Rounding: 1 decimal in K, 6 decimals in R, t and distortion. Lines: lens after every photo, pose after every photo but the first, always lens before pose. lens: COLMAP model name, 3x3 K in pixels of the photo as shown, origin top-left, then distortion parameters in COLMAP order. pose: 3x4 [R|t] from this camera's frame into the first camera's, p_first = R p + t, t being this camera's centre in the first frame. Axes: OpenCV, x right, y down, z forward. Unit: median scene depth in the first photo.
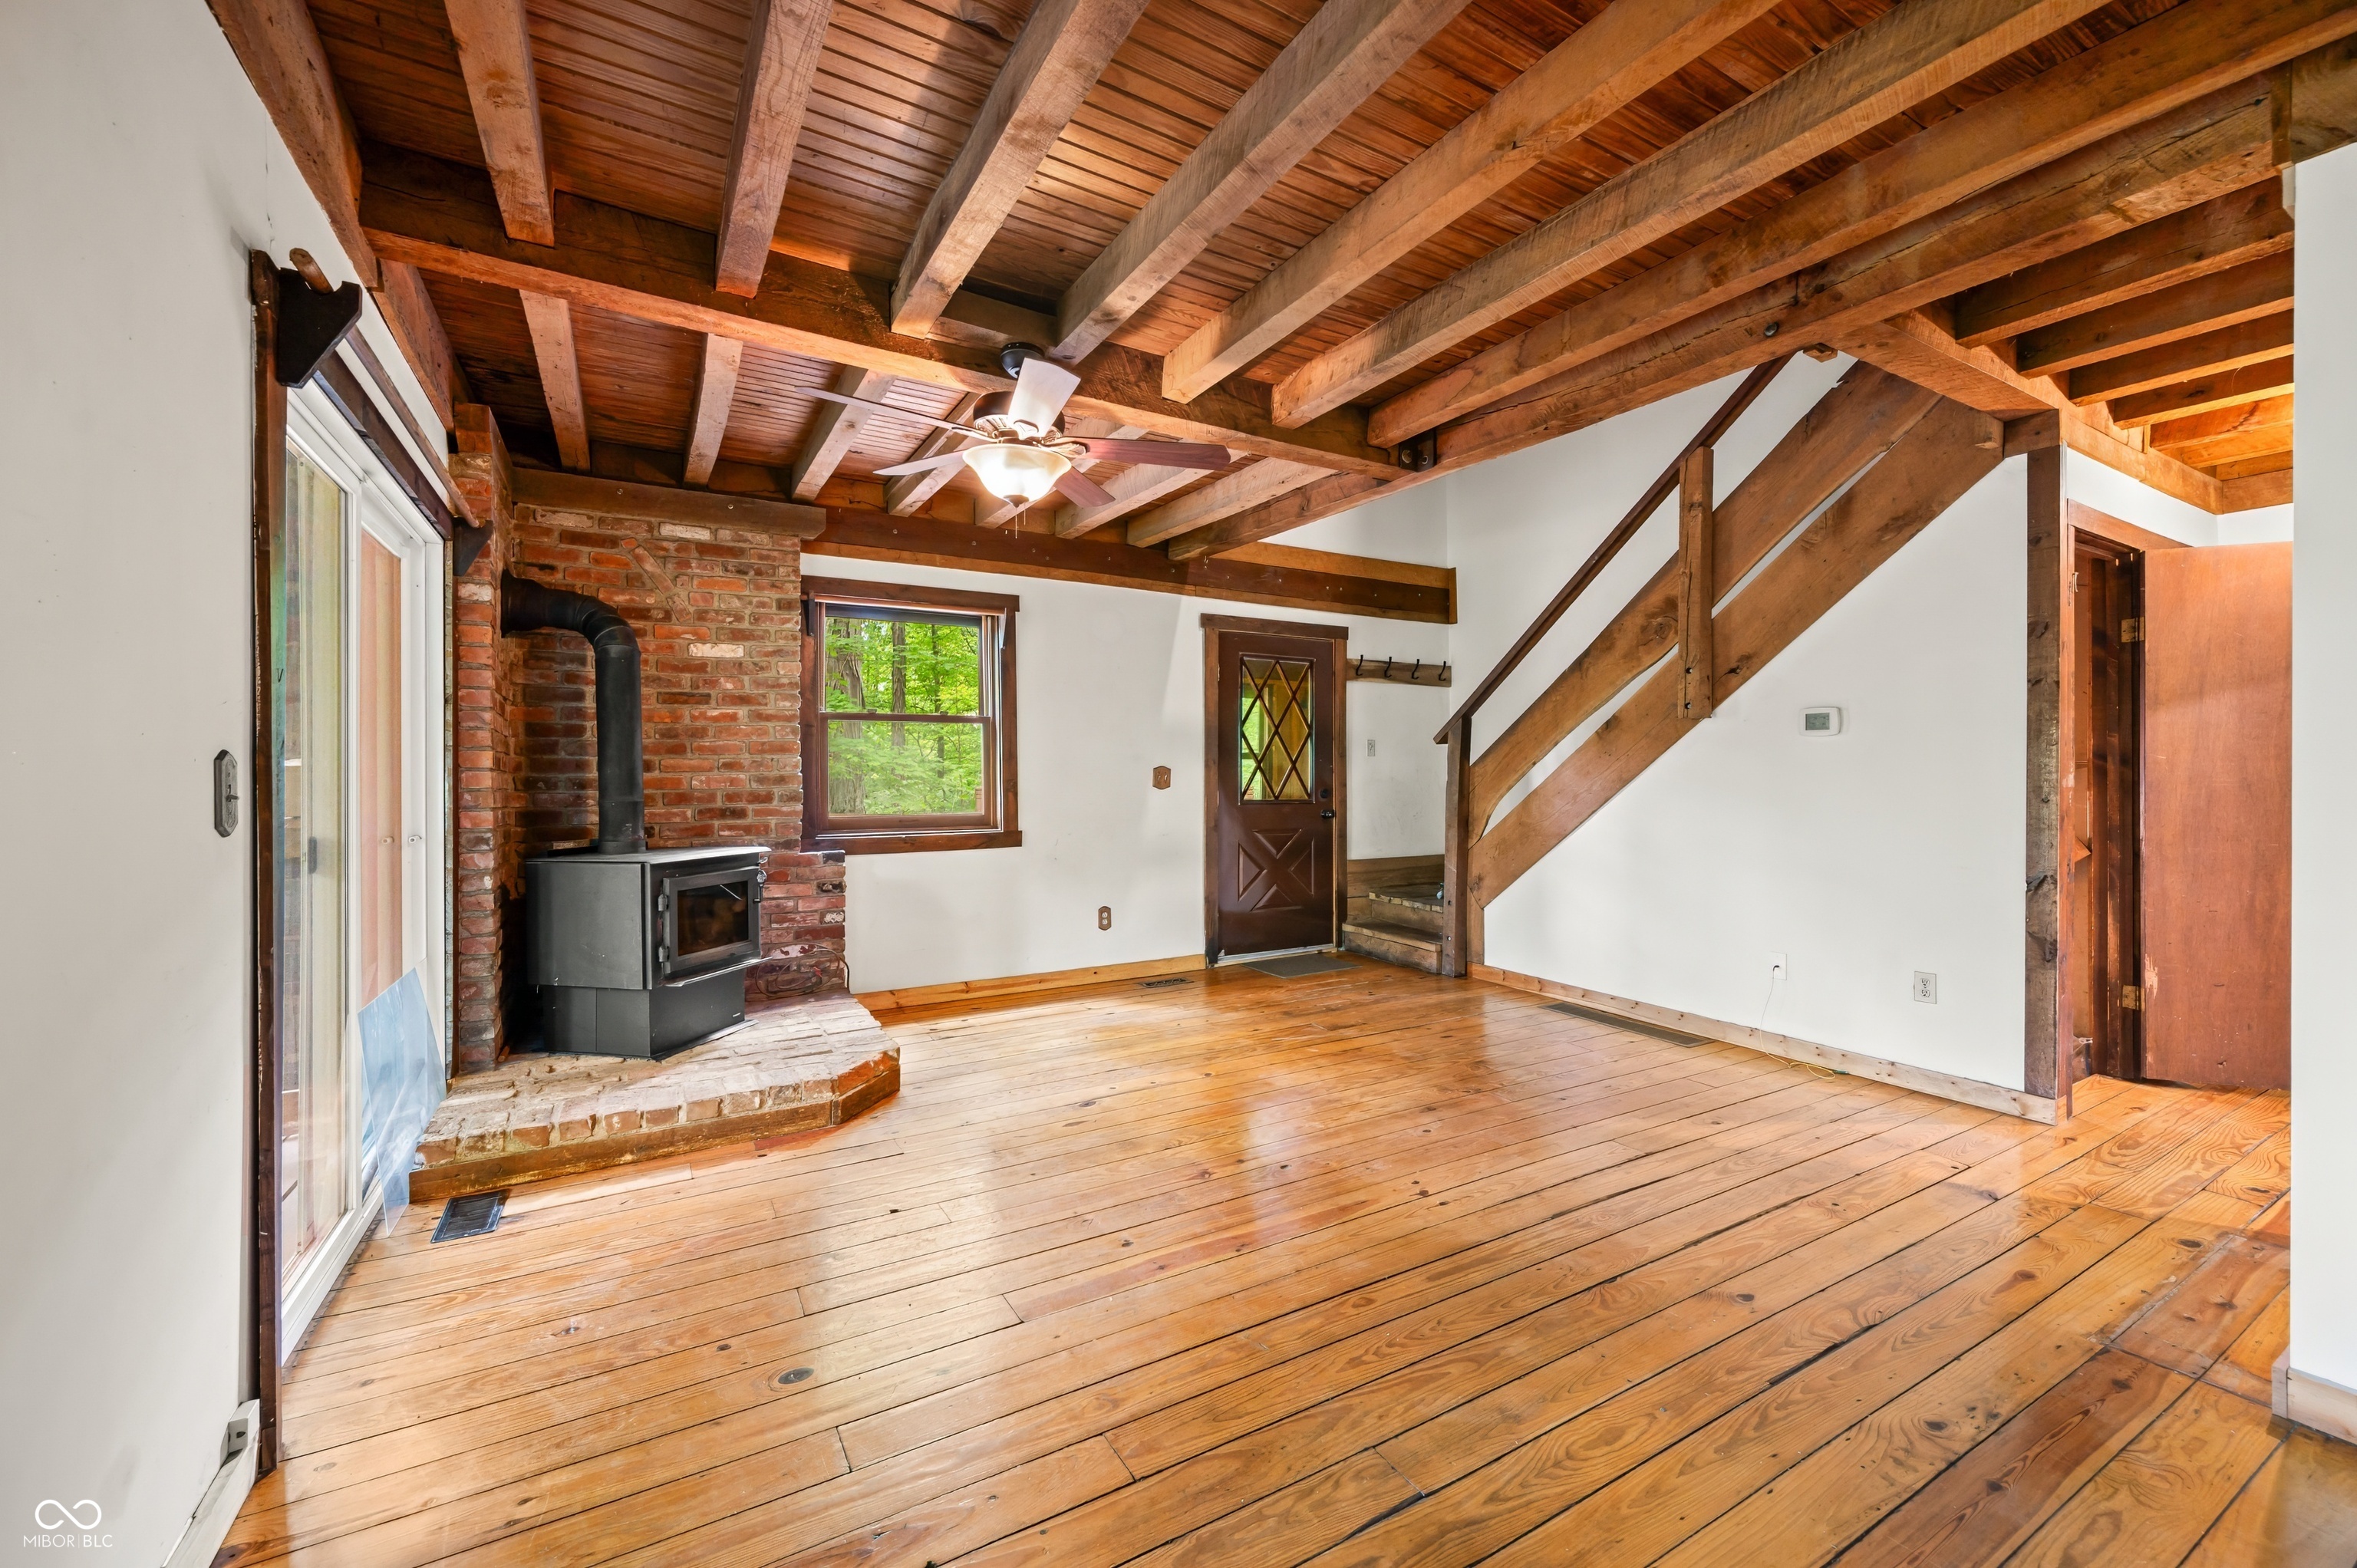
lens RADIAL K [[941.7, 0, 1182.8], [0, 941.7, 775.5], [0, 0, 1]] dist [0.001528, -0.000769]
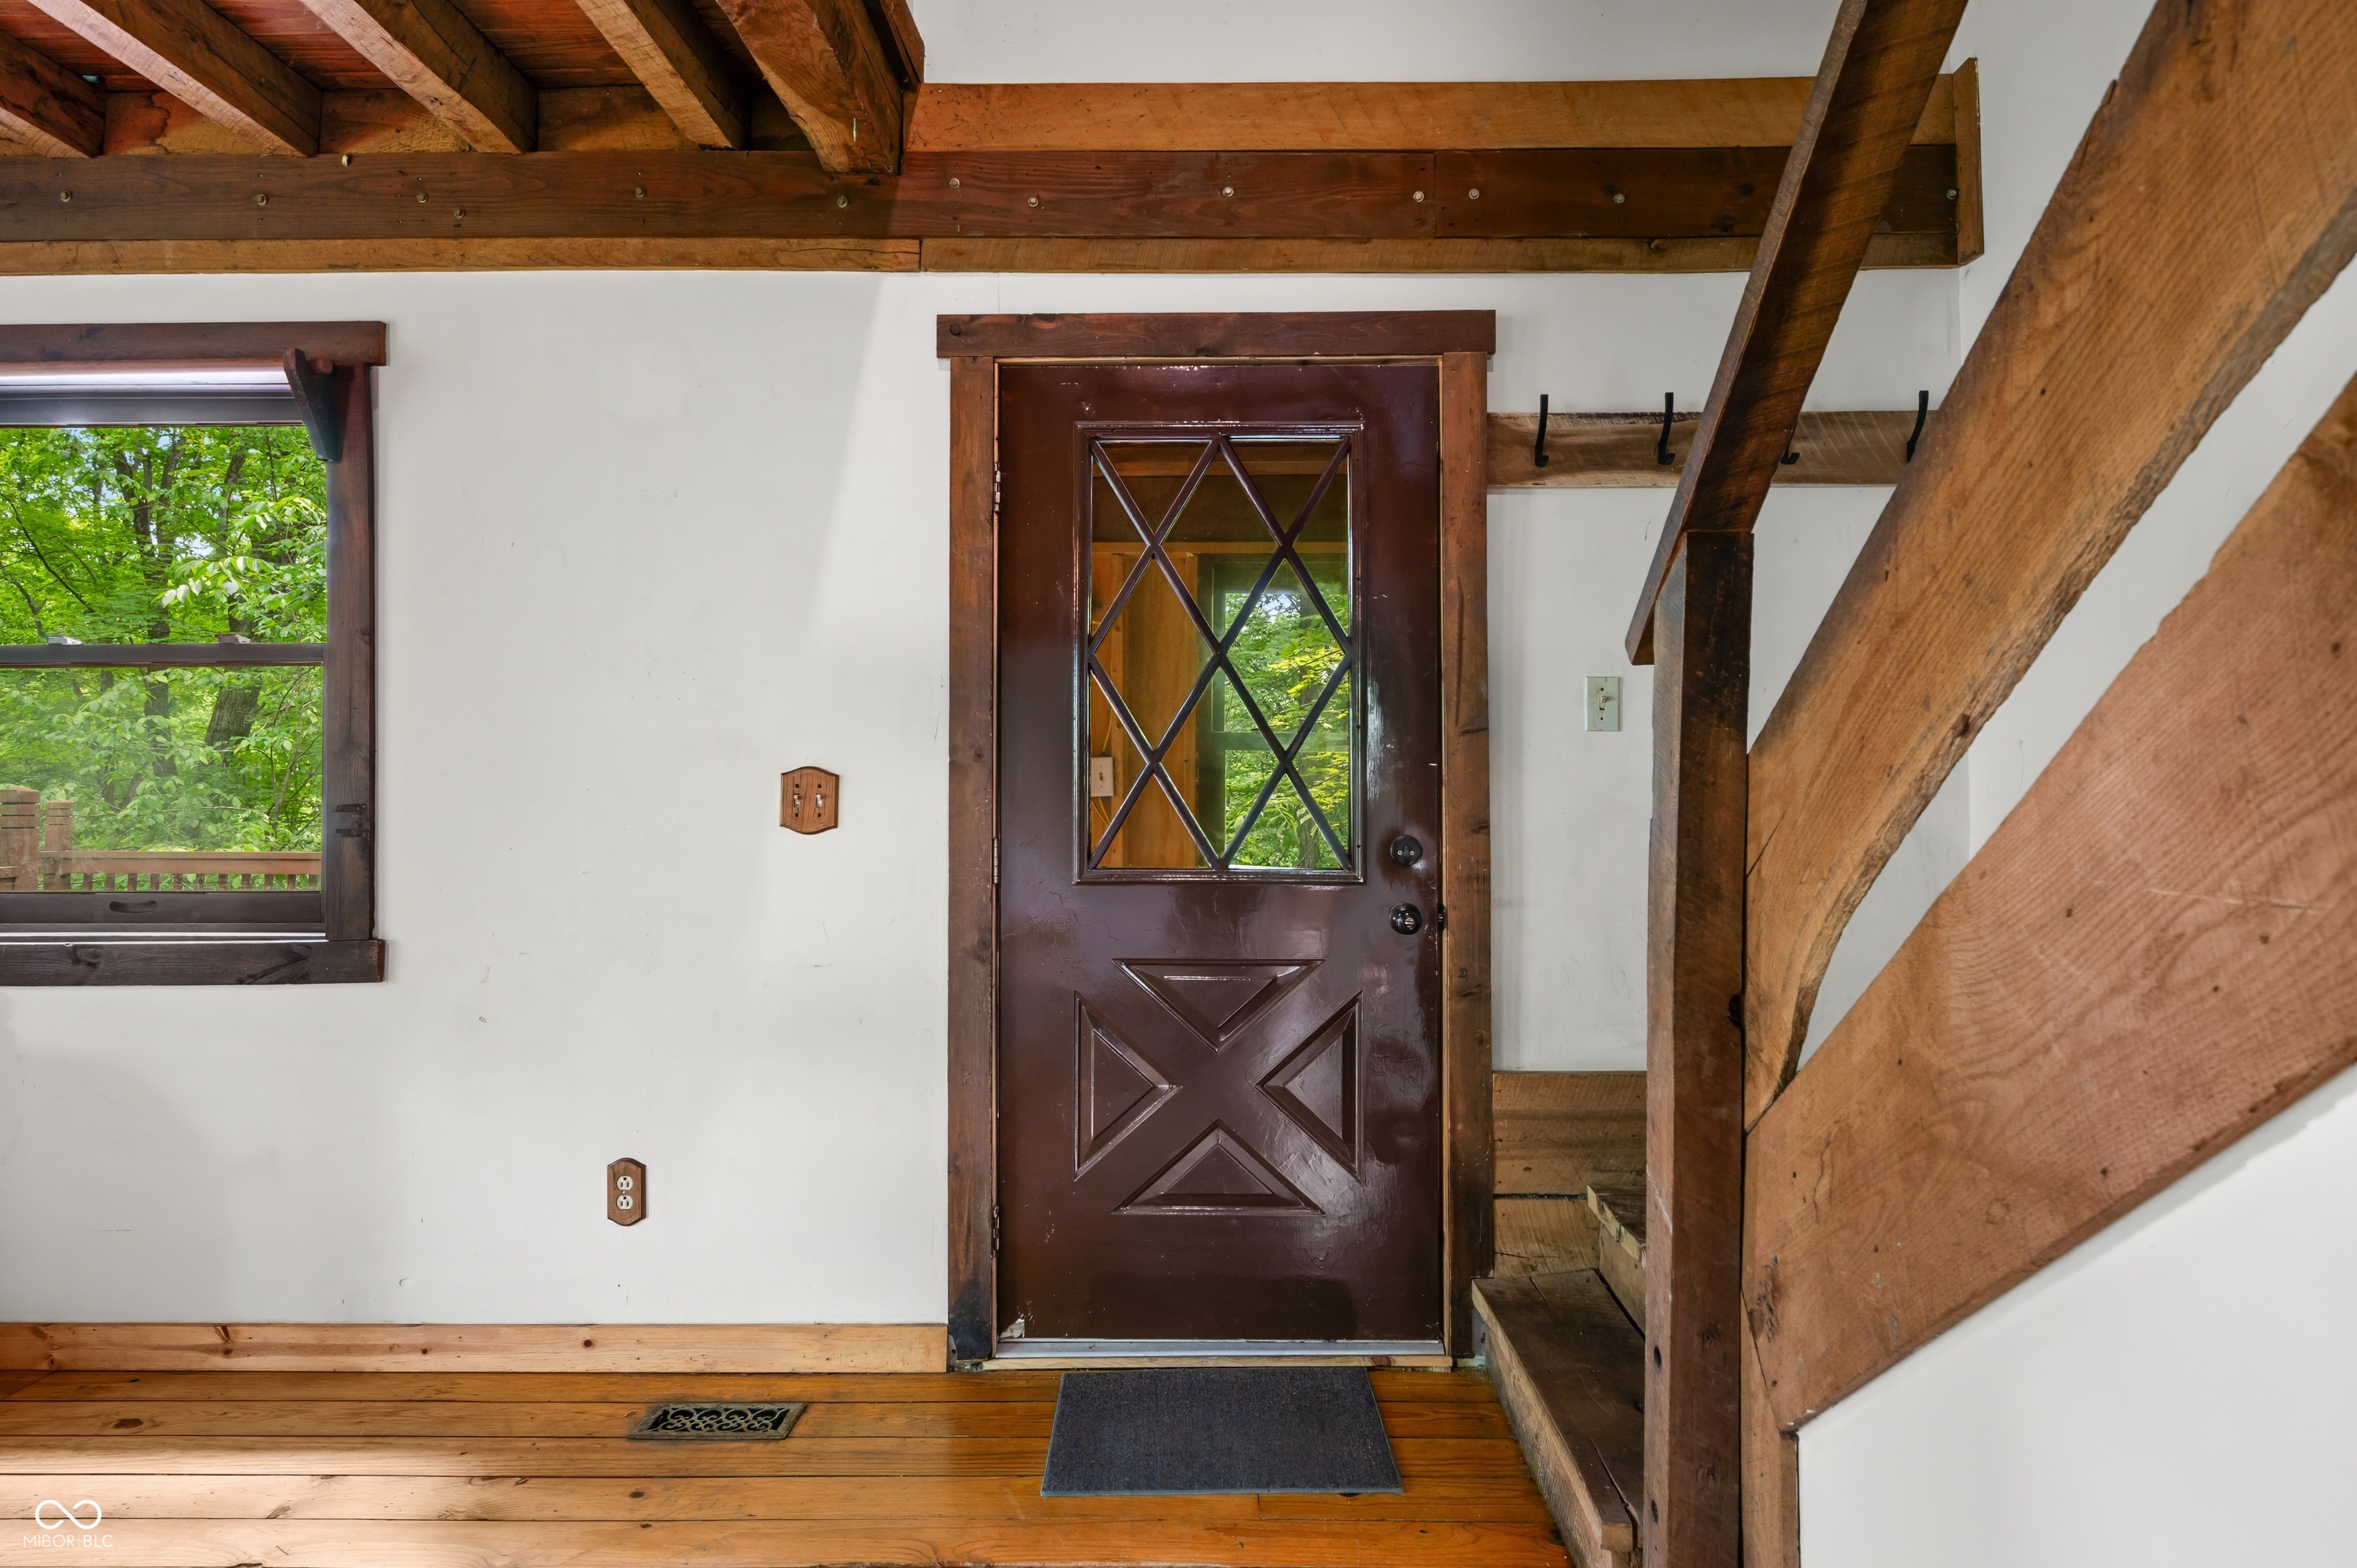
lens RADIAL K [[1267.2, 0, 1171.7], [0, 1267.2, 781.9], [0, 0, 1]] dist [-0.005302, 0.001306]
pose [[0.861399, -0.005071, -0.507904, 0.424339], [-0.000176, 0.999947, -0.010282, 0.000197], [0.507929, 0.008946, 0.861352, 0.854077]]
